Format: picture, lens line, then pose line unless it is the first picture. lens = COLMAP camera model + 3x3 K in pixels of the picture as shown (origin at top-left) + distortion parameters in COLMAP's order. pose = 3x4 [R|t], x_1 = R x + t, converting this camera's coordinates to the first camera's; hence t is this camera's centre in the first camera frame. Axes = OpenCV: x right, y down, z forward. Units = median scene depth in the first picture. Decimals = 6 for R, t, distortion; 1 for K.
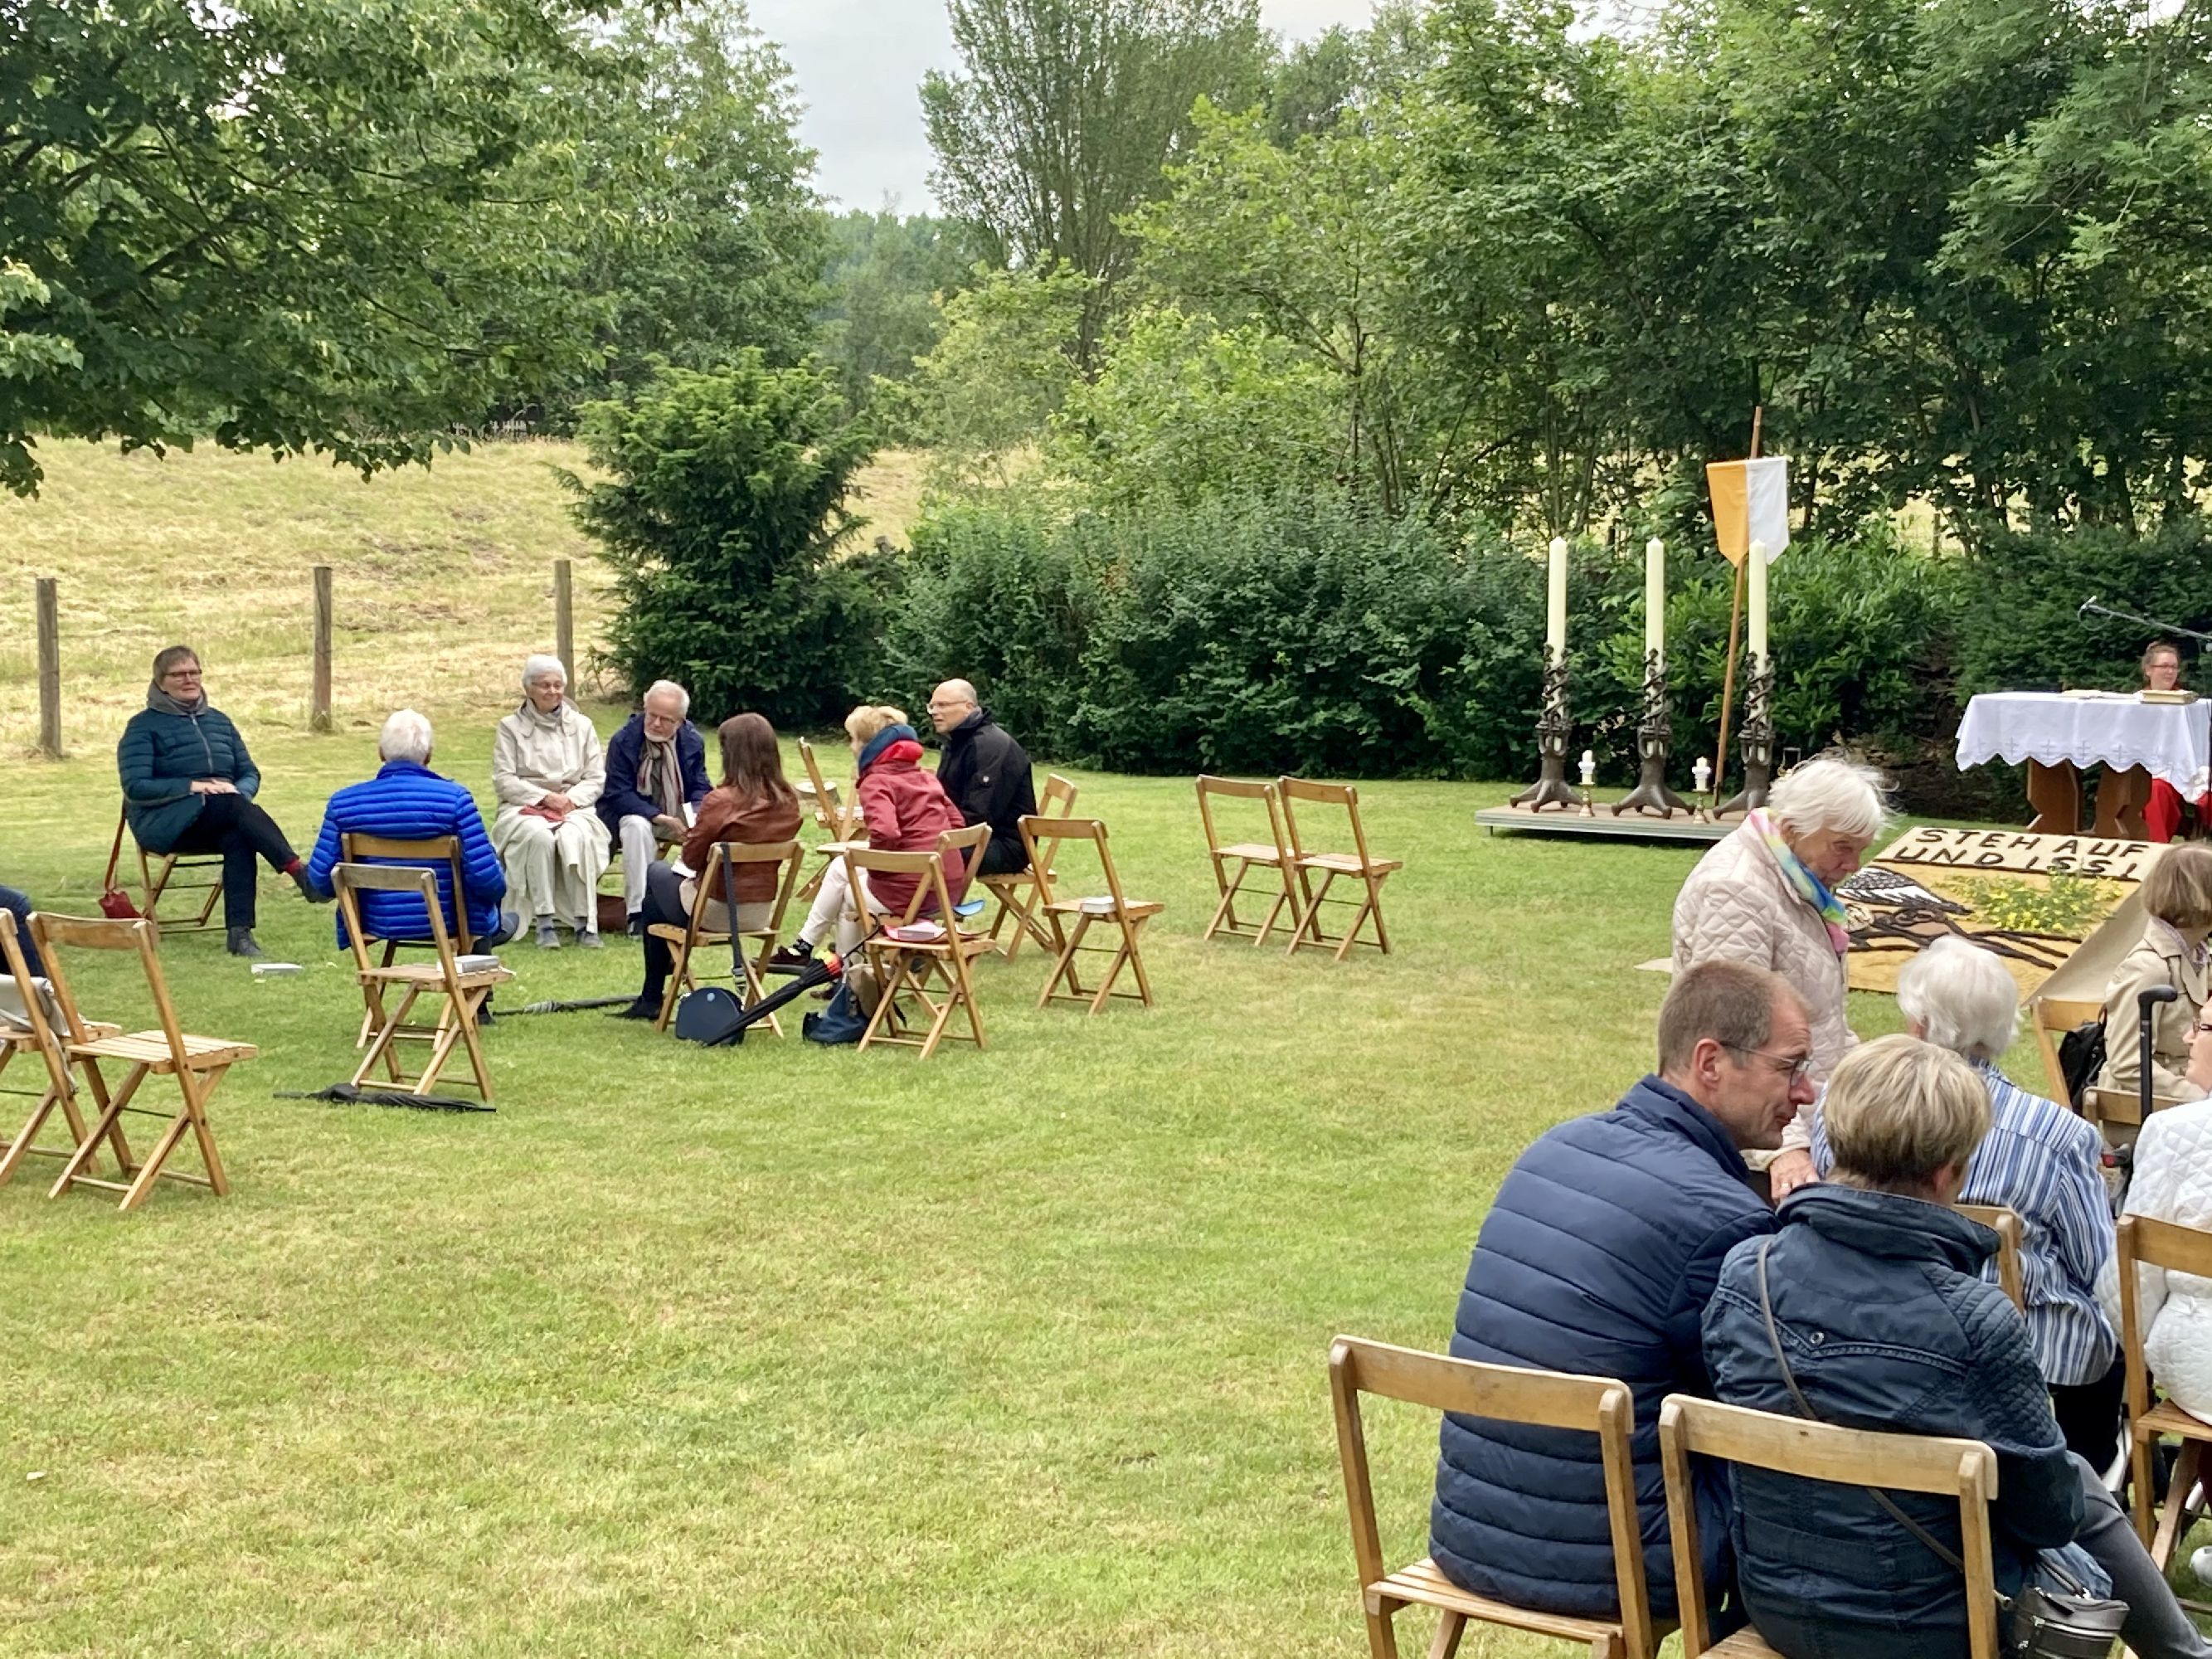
lens RADIAL K [[3564.4, 0, 1078.4], [0, 3564.4, 766.6], [0, 0, 1]] dist [0.244480, -1.047462]
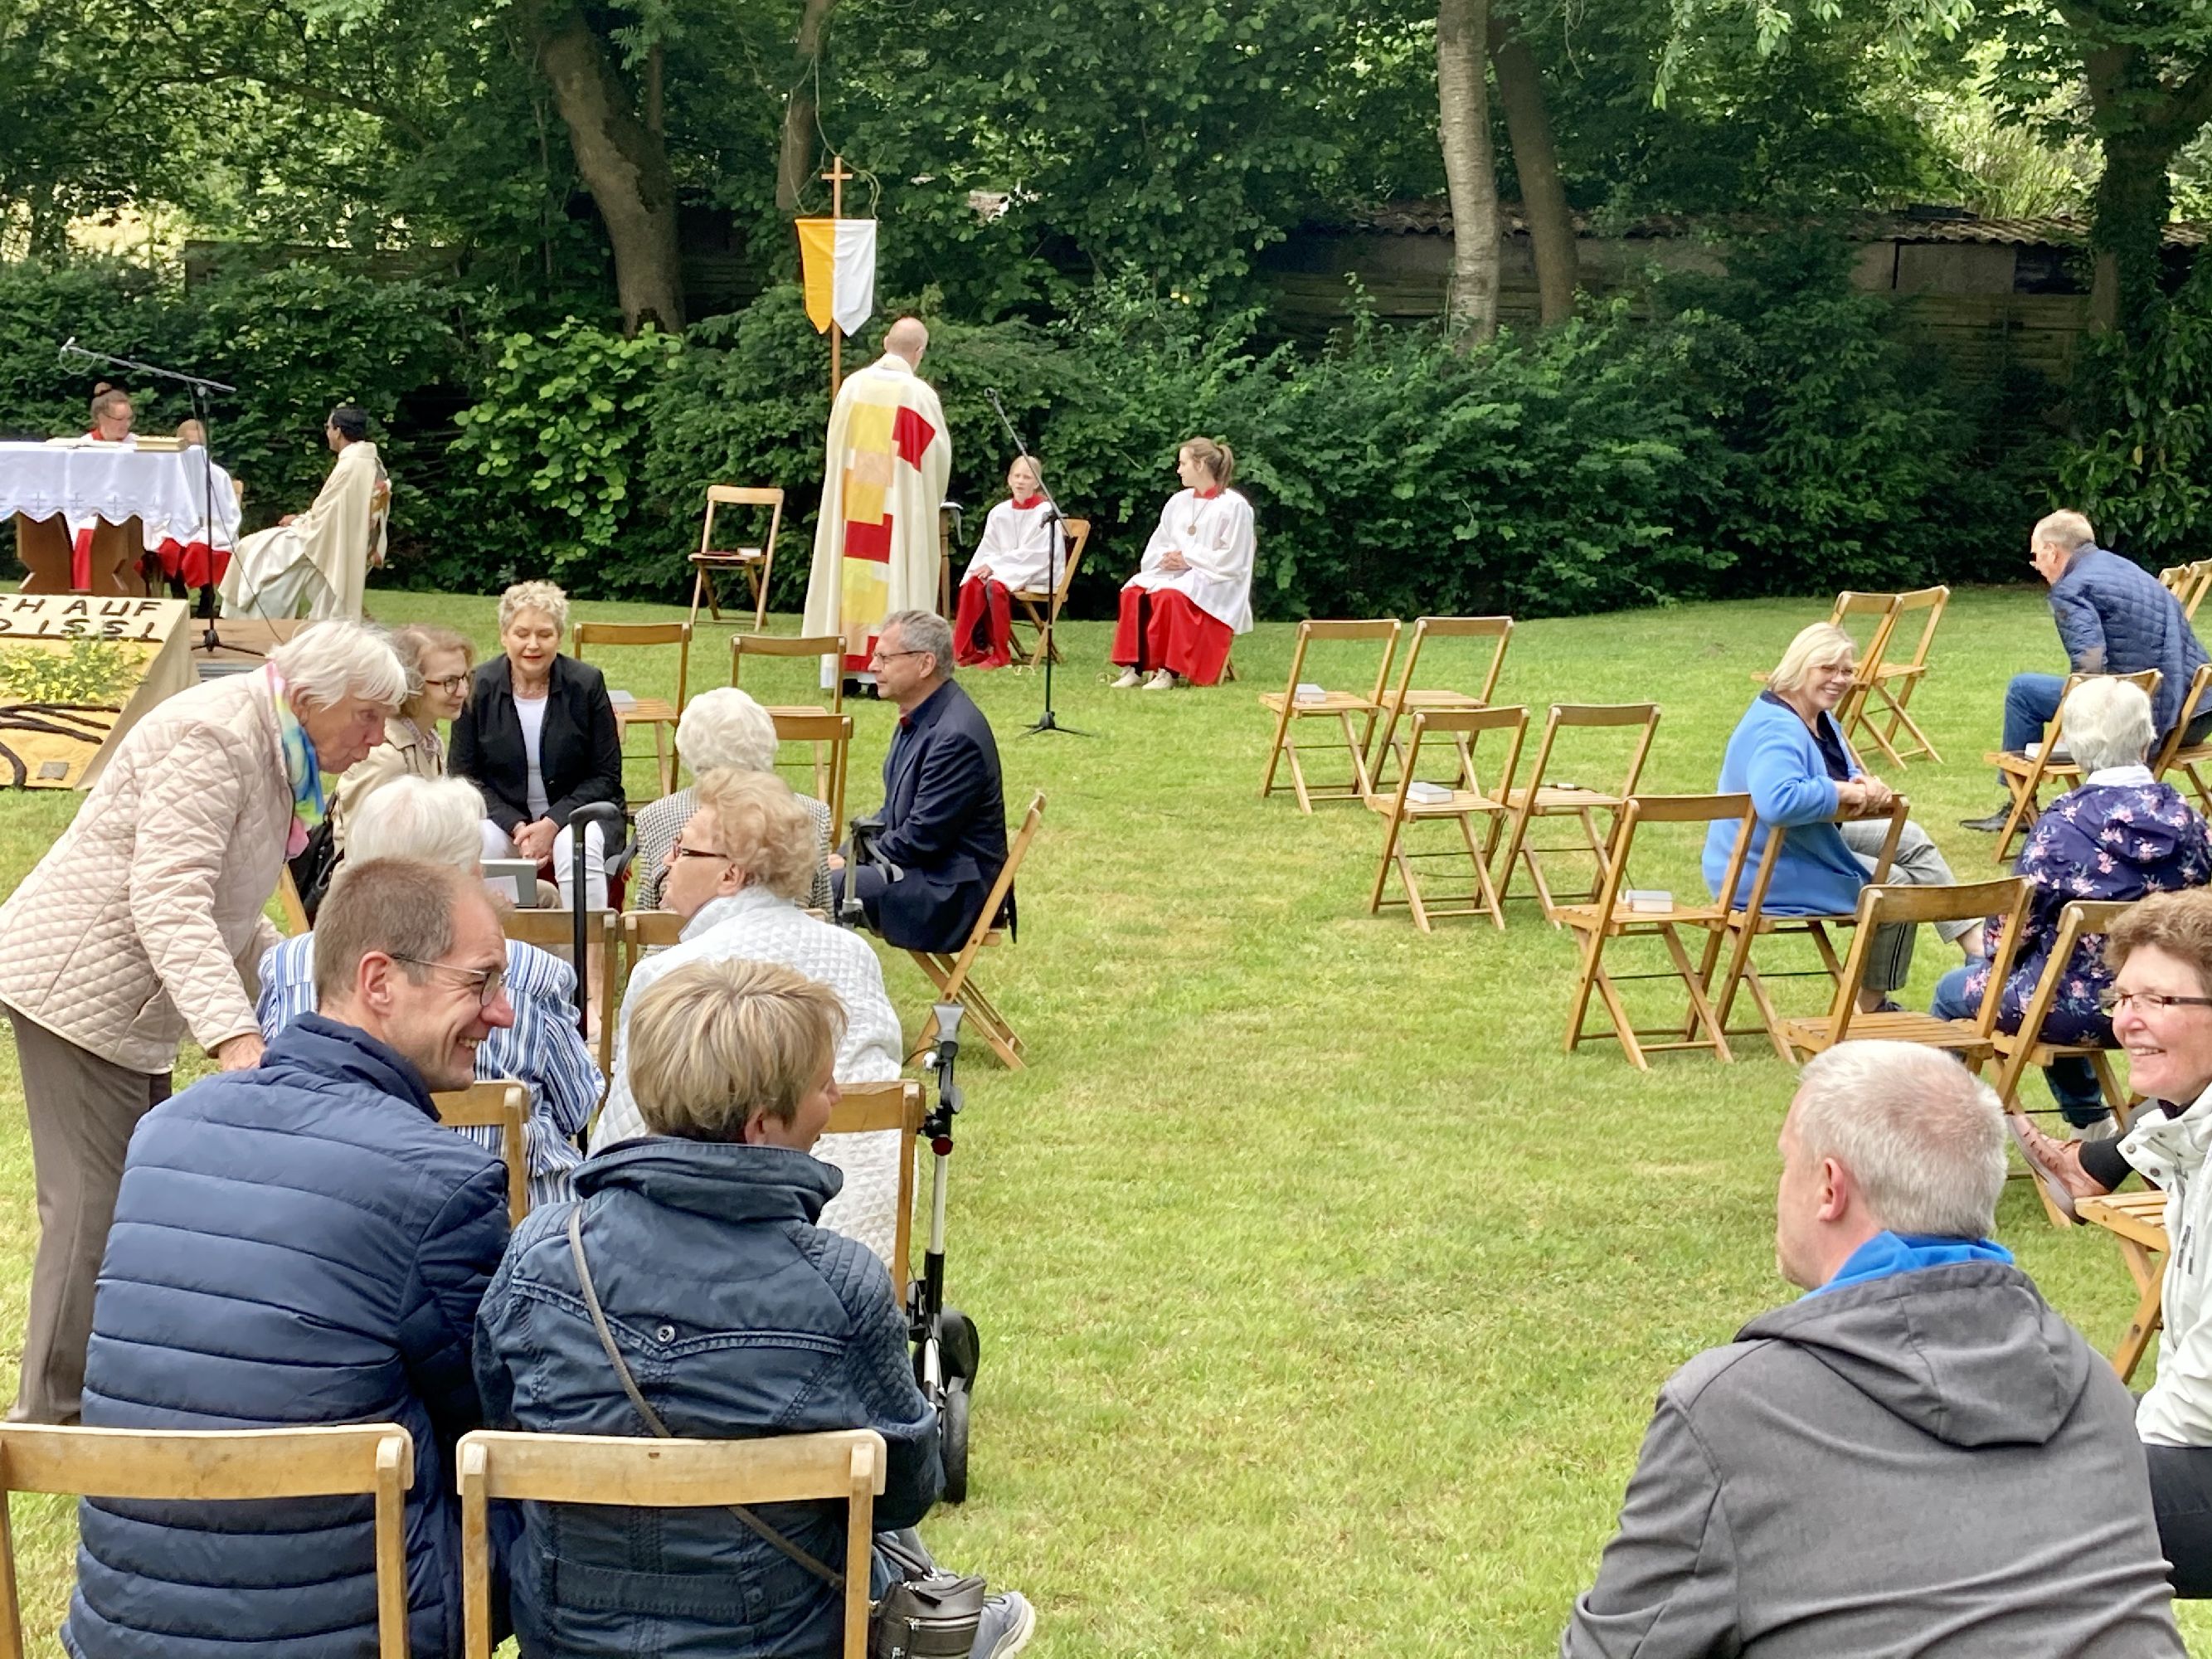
lens RADIAL K [[3564.4, 0, 1078.4], [0, 3564.4, 766.6], [0, 0, 1]] dist [0.244480, -1.047462]
pose [[0.822412, -0.074408, 0.564005, -0.033105], [0.031558, 0.995850, 0.085363, -0.006473], [-0.568016, -0.052404, 0.821348, 0.063264]]
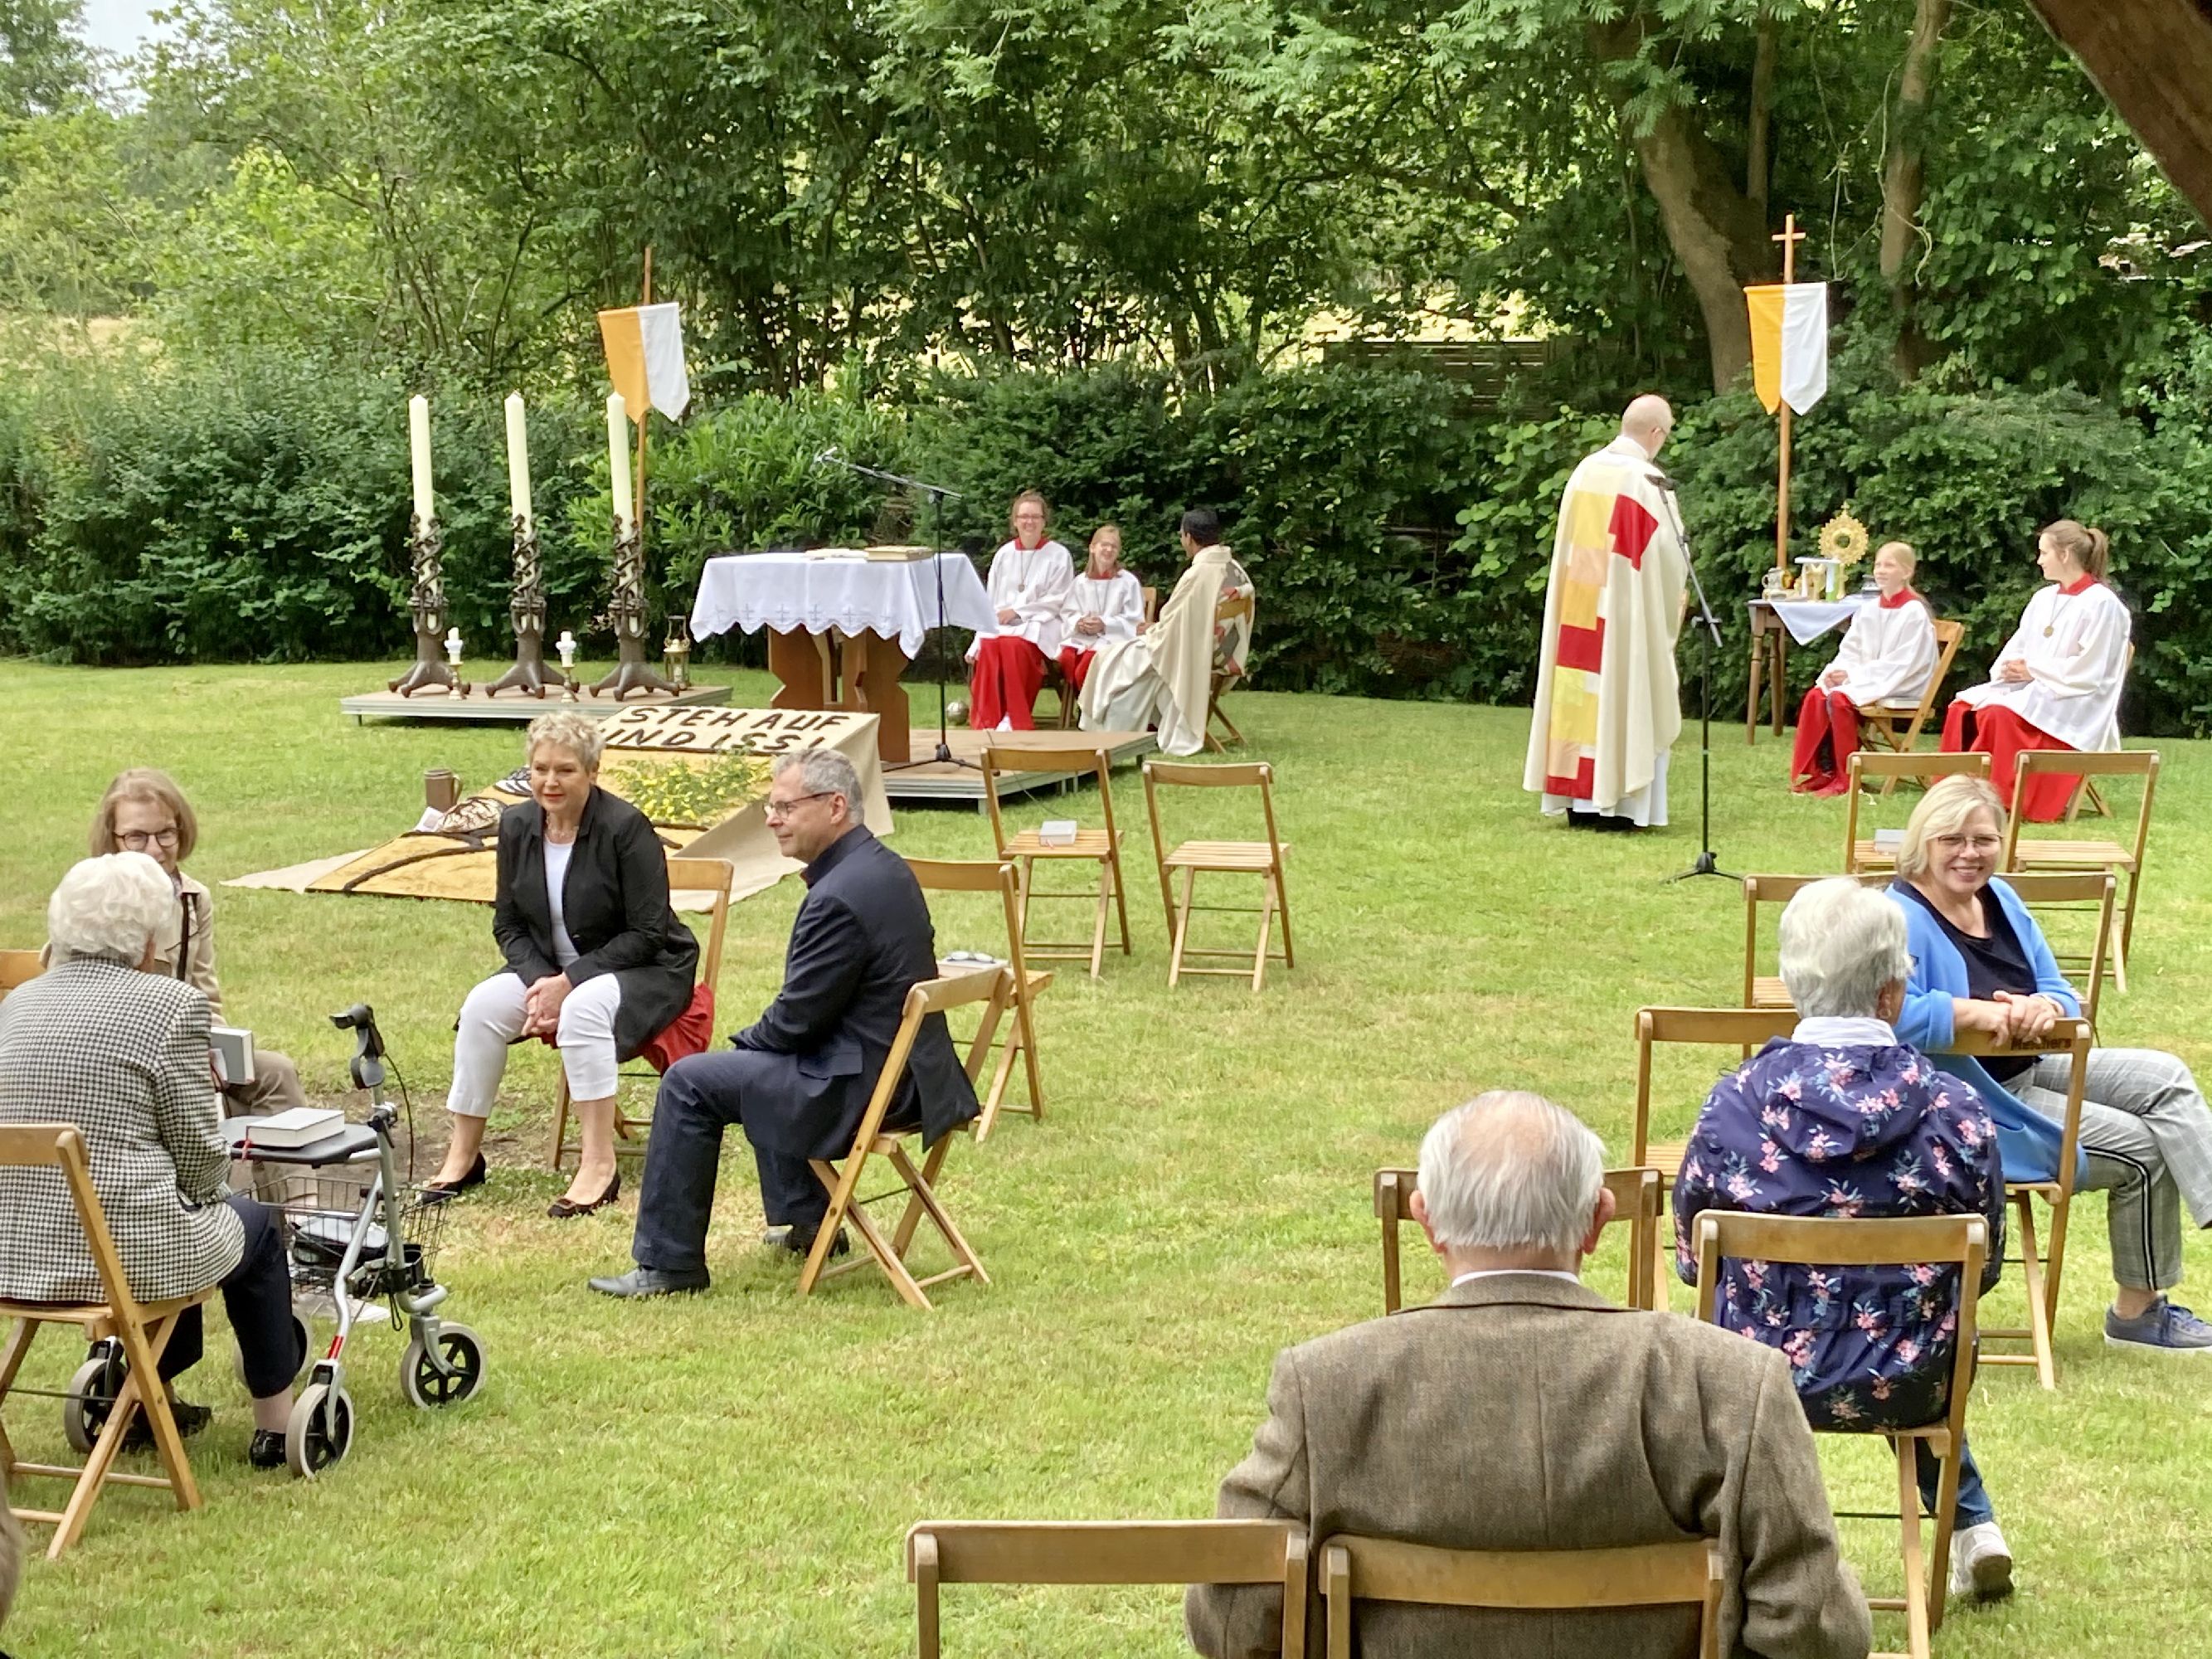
lens RADIAL K [[3564.4, 0, 1078.4], [0, 3564.4, 766.6], [0, 0, 1]] dist [0.244480, -1.047462]
pose [[0.990553, -0.046814, 0.128895, 0.180785], [0.041656, 0.998231, 0.042427, -0.001339], [-0.130653, -0.036657, 0.990750, 0.065341]]
